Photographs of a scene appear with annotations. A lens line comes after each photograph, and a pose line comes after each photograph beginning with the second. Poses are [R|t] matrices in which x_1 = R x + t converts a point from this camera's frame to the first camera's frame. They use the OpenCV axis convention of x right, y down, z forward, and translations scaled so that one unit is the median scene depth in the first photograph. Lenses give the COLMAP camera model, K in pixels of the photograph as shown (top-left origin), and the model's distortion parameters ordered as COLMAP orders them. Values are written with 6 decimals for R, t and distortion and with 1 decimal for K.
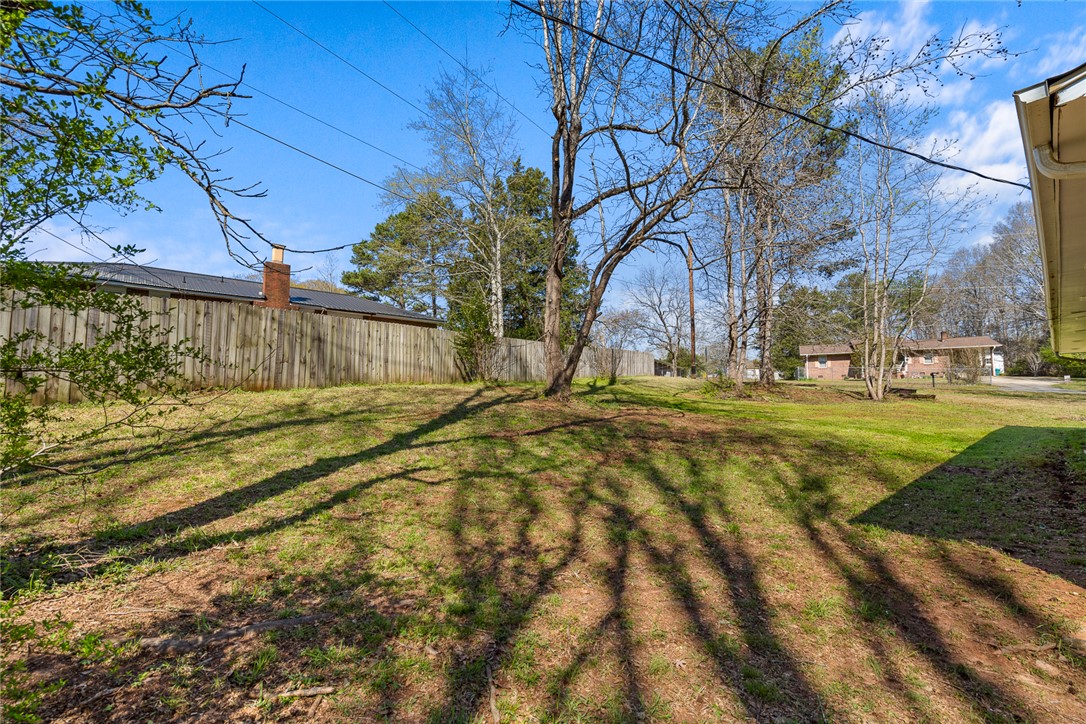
lens RADIAL K [[481.1, 0, 543.0], [0, 481.1, 362.0], [0, 0, 1]] dist [-0.000865, 0.000161]
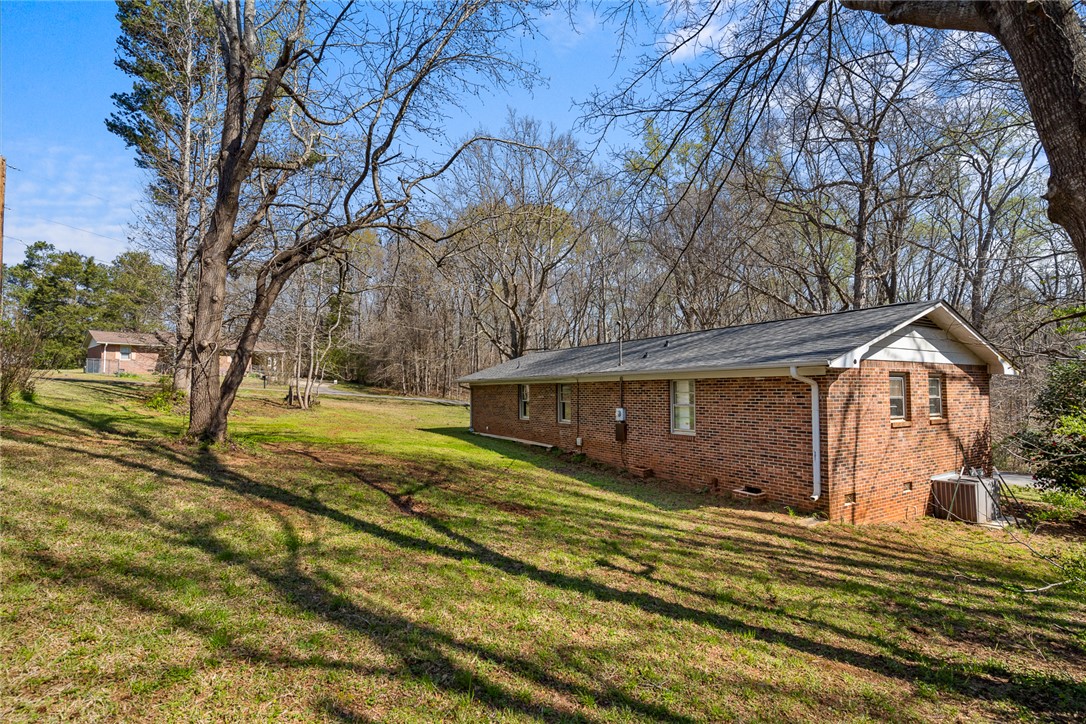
lens RADIAL K [[494.1, 0, 543.0], [0, 494.1, 362.0], [0, 0, 1]] dist [-0.009560, 0.000968]
pose [[0.258137, 0.063014, 0.964051, -0.404483], [-0.080592, 0.995797, -0.043510, -0.036072], [-0.962741, -0.066463, 0.262131, 0.295461]]
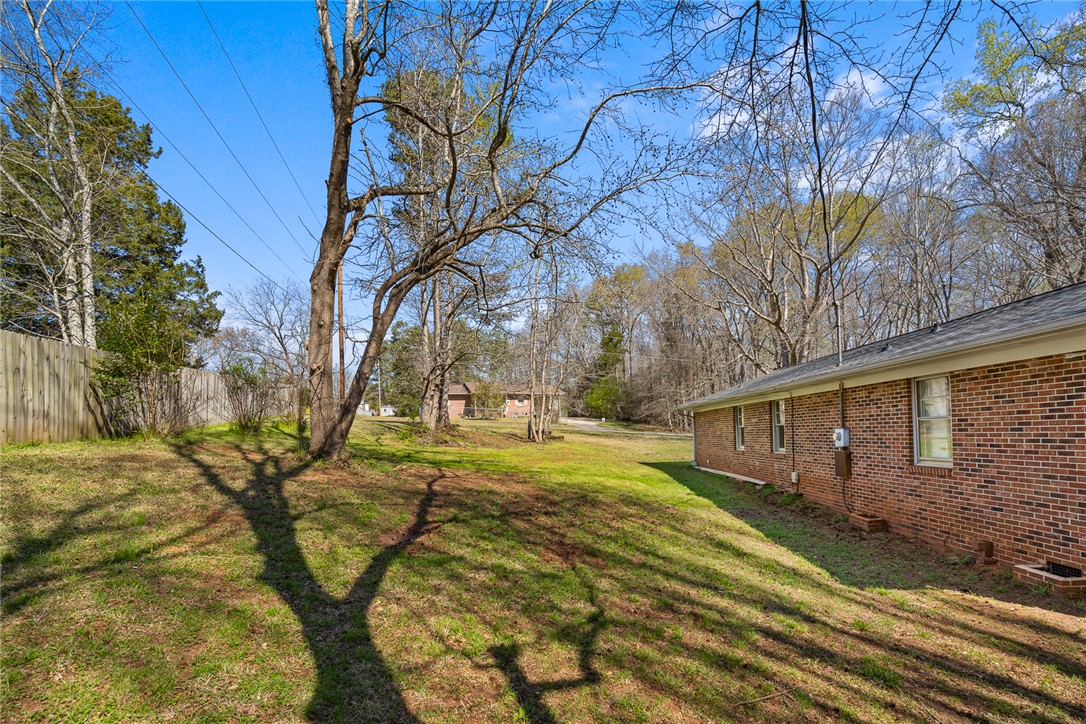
lens RADIAL K [[512.2, 0, 542.3], [0, 512.2, 415.4], [0, 0, 1]] dist [0.001329, 0.000428]
pose [[0.723342, 0.013766, 0.690352, -0.205598], [-0.040788, 0.998907, 0.022819, -0.018648], [-0.689284, -0.044664, 0.723113, 0.187096]]
